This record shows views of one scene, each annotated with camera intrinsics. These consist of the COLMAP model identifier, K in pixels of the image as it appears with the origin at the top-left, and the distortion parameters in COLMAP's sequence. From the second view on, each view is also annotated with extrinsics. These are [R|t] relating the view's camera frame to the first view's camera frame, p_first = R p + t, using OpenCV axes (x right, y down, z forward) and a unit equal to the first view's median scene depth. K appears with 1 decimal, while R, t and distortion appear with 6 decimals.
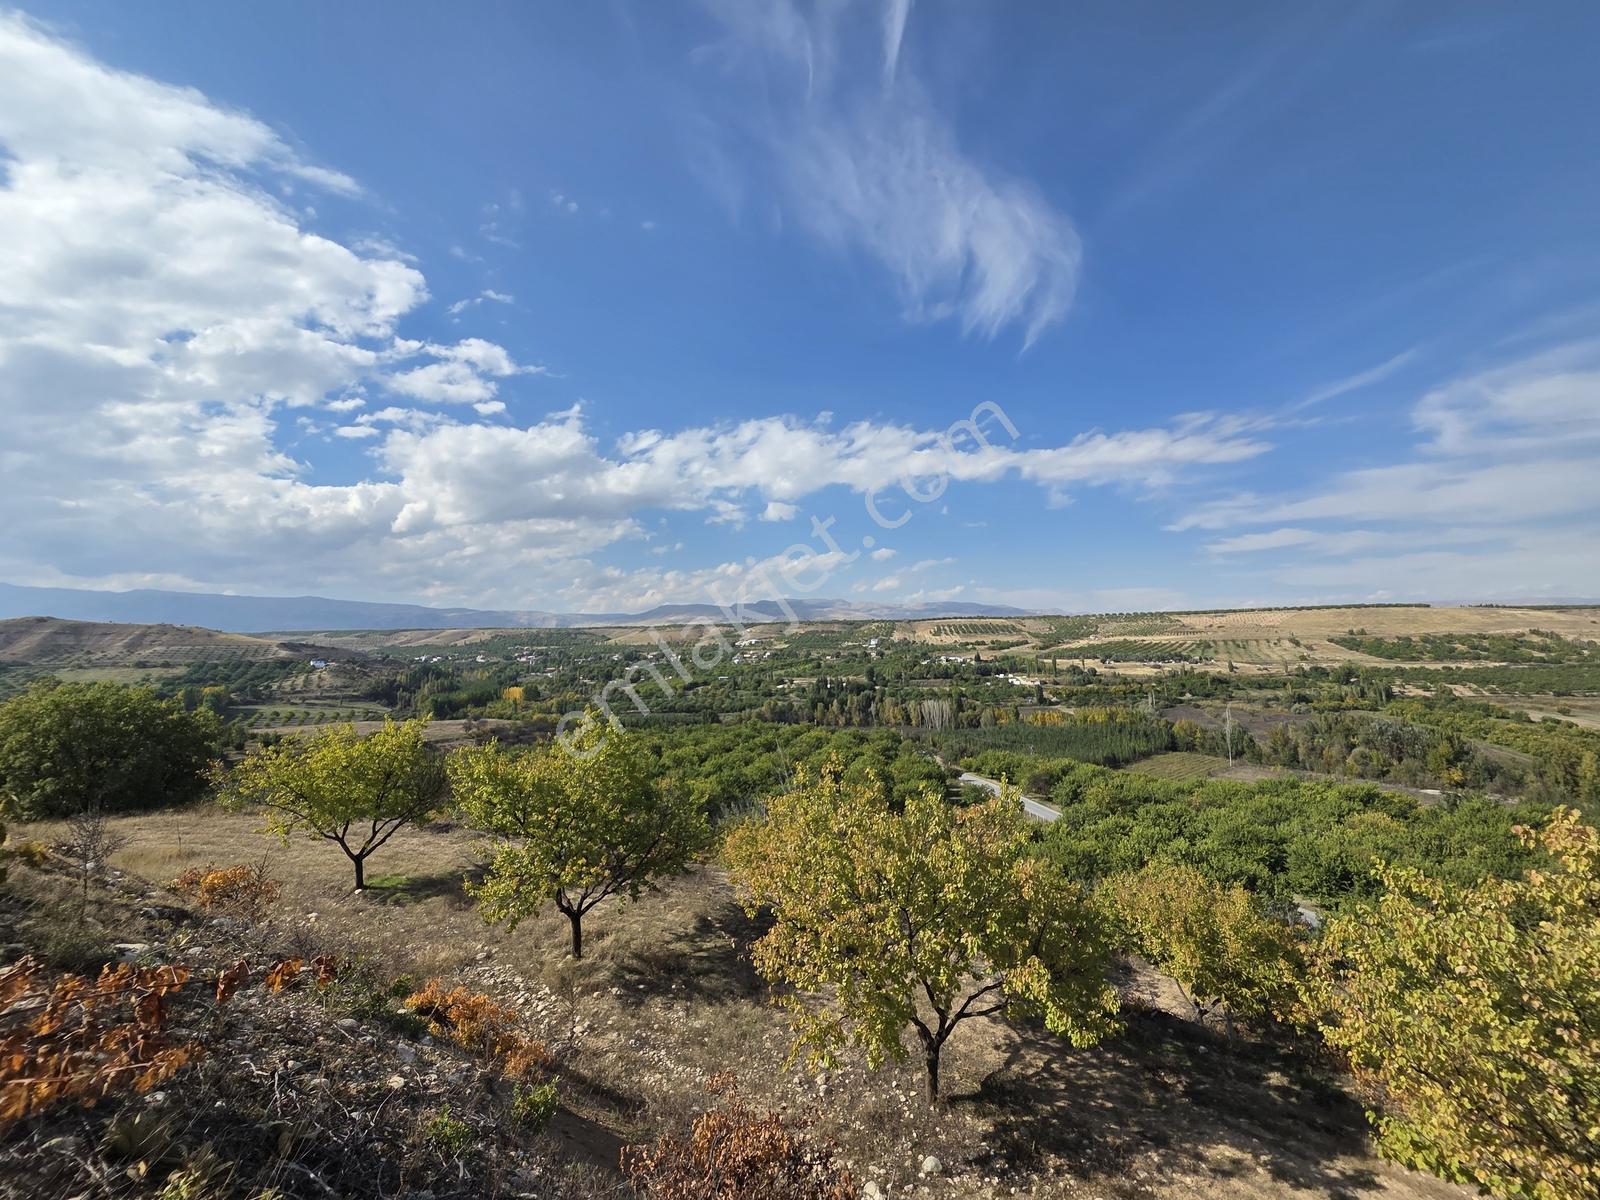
lens RADIAL K [[657.3, 0, 794.1], [0, 657.3, 603.0], [0, 0, 1]] dist [0.002183, 0.000416]
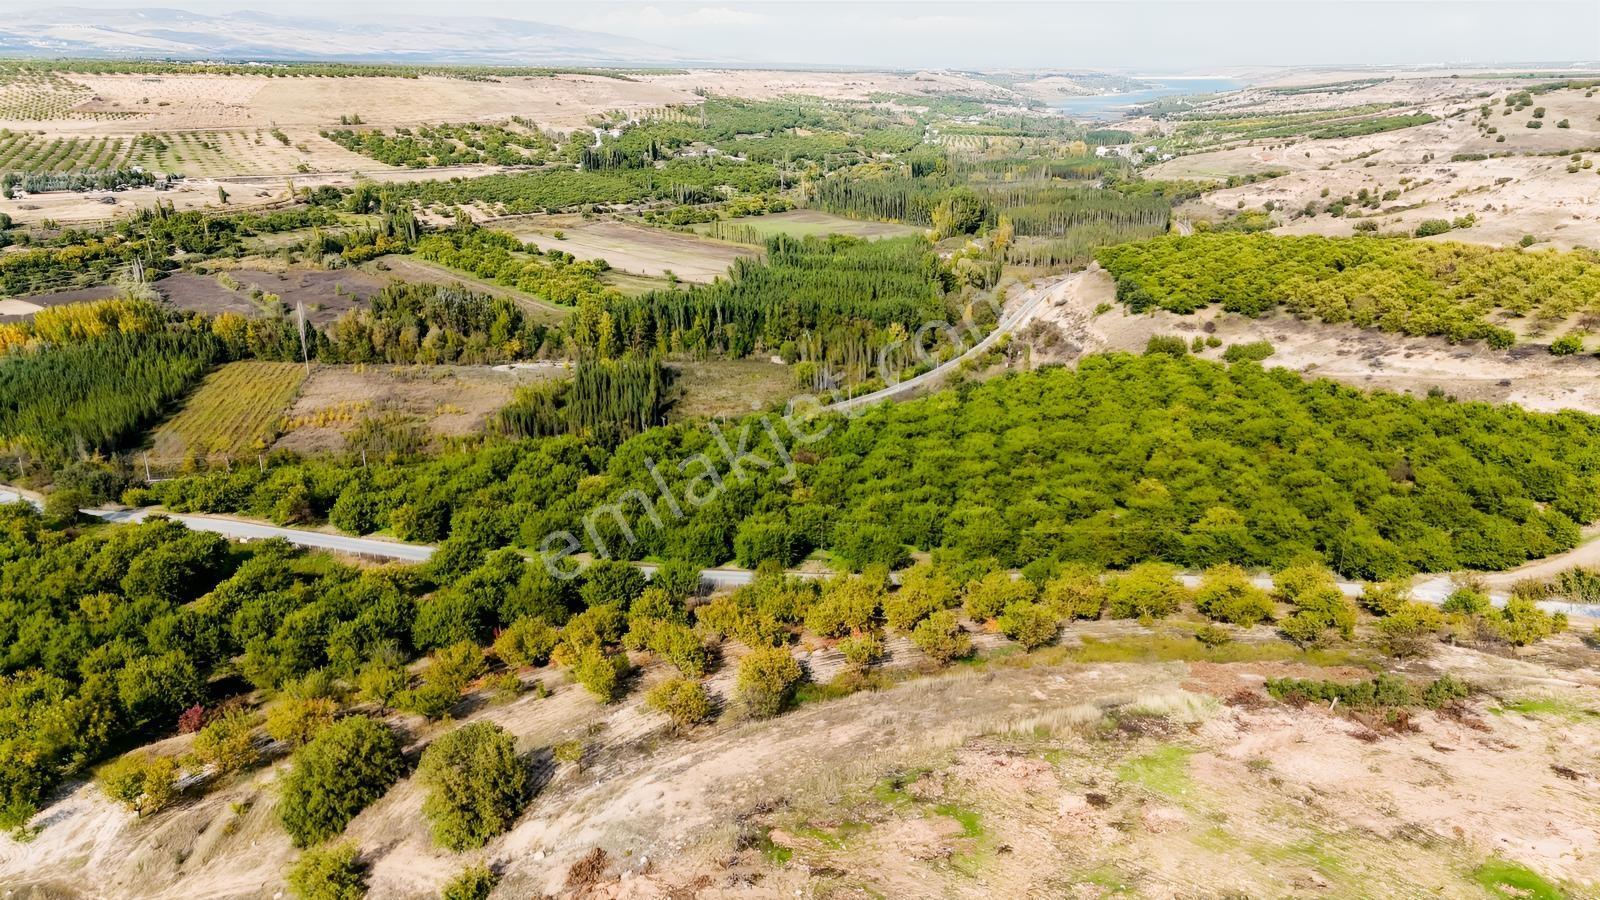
lens RADIAL K [[1167.0, 0, 797.7], [0, 1167.0, 452.1], [0, 0, 1]] dist [0.072831, -0.072858]
pose [[0.458308, -0.262386, 0.849180, -0.472901], [-0.063759, 0.943263, 0.325867, -0.263739], [-0.886503, -0.203490, 0.415576, -0.194495]]
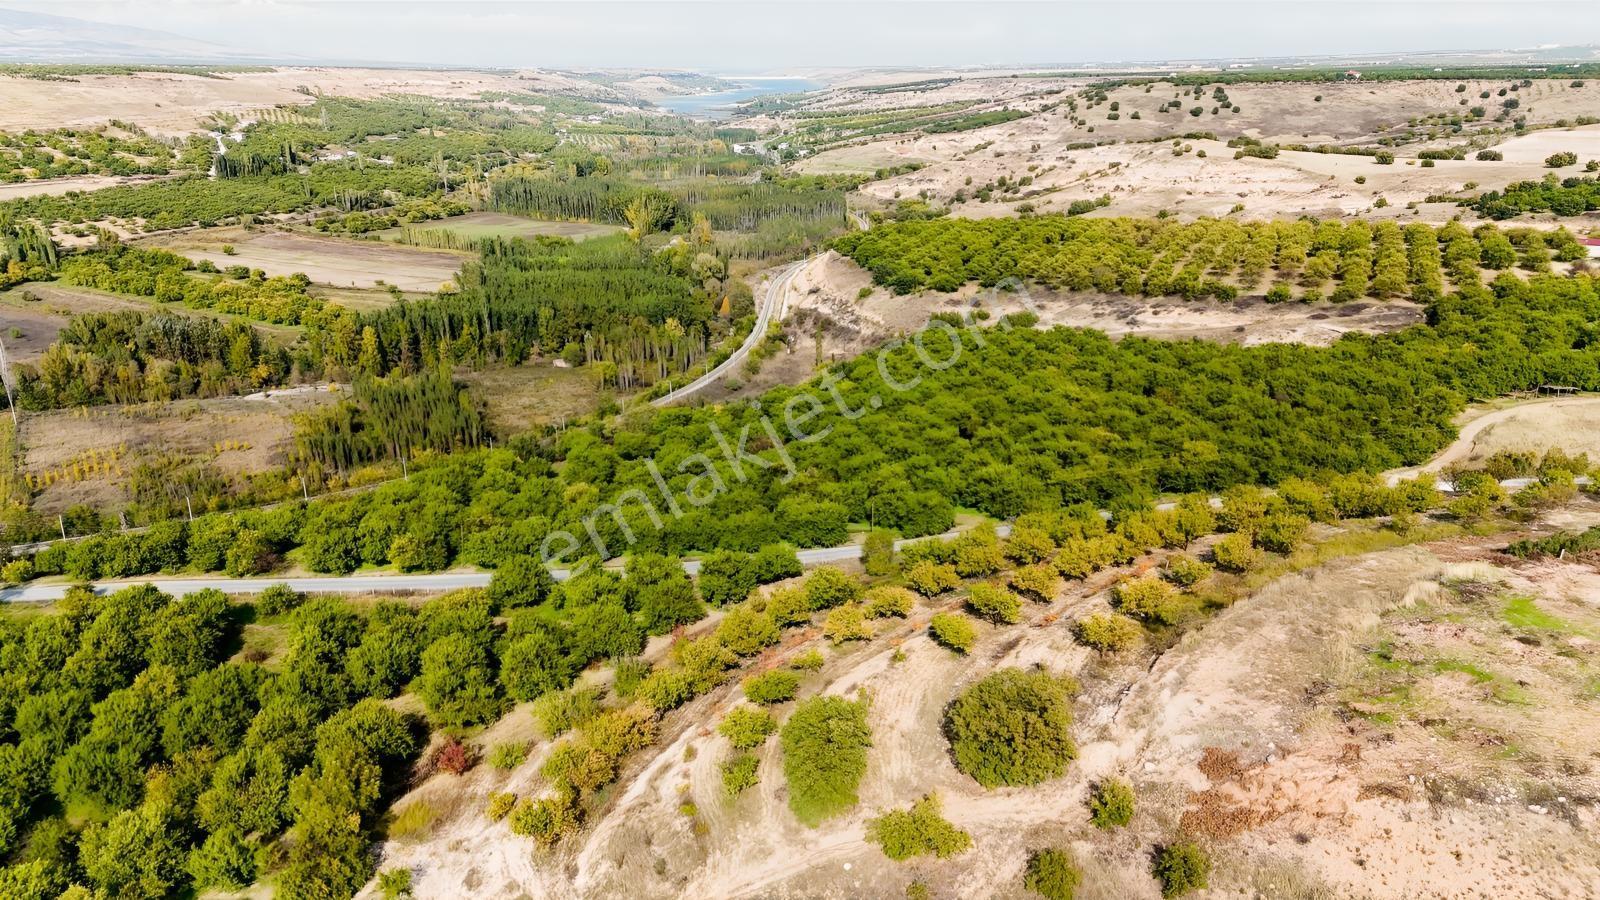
lens RADIAL K [[1164.0, 0, 797.0], [0, 1164.0, 455.6], [0, 0, 1]] dist [0.086231, -0.095353]
pose [[0.139853, -0.297964, 0.944277, -0.619821], [-0.062869, 0.949053, 0.308782, -0.239739], [-0.988174, -0.102550, 0.113995, 0.124333]]
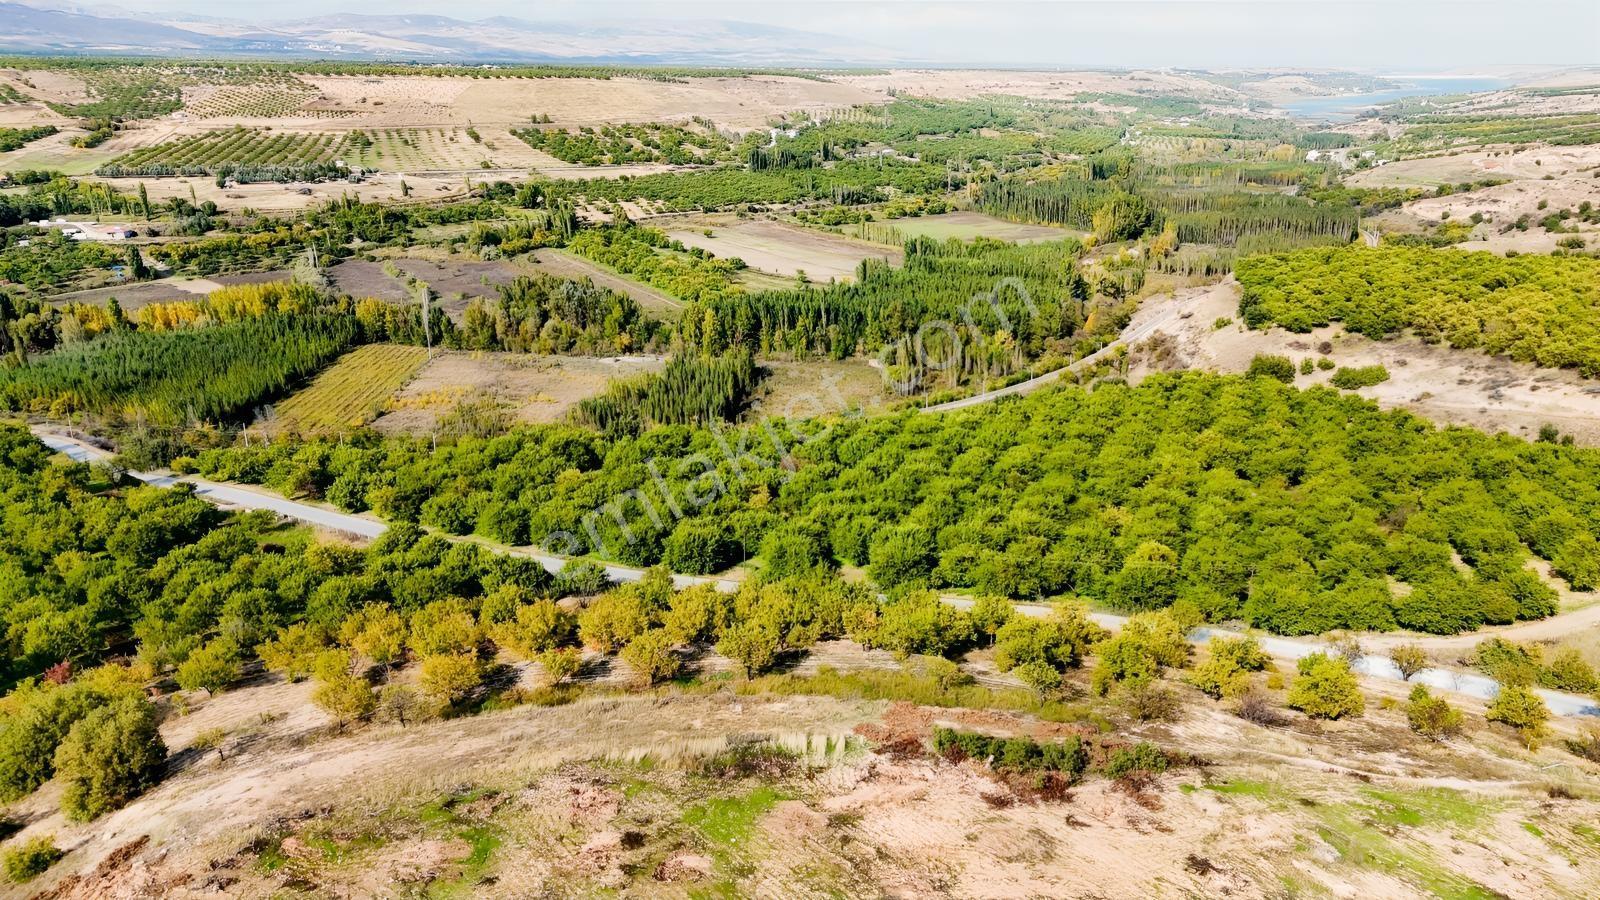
lens RADIAL K [[1164.0, 0, 797.0], [0, 1164.0, 455.6], [0, 0, 1]] dist [0.086231, -0.095353]
pose [[0.609903, -0.234578, 0.756962, -0.339607], [-0.059636, 0.938891, 0.339008, -0.276881], [-0.790229, -0.251905, 0.558644, -0.370048]]
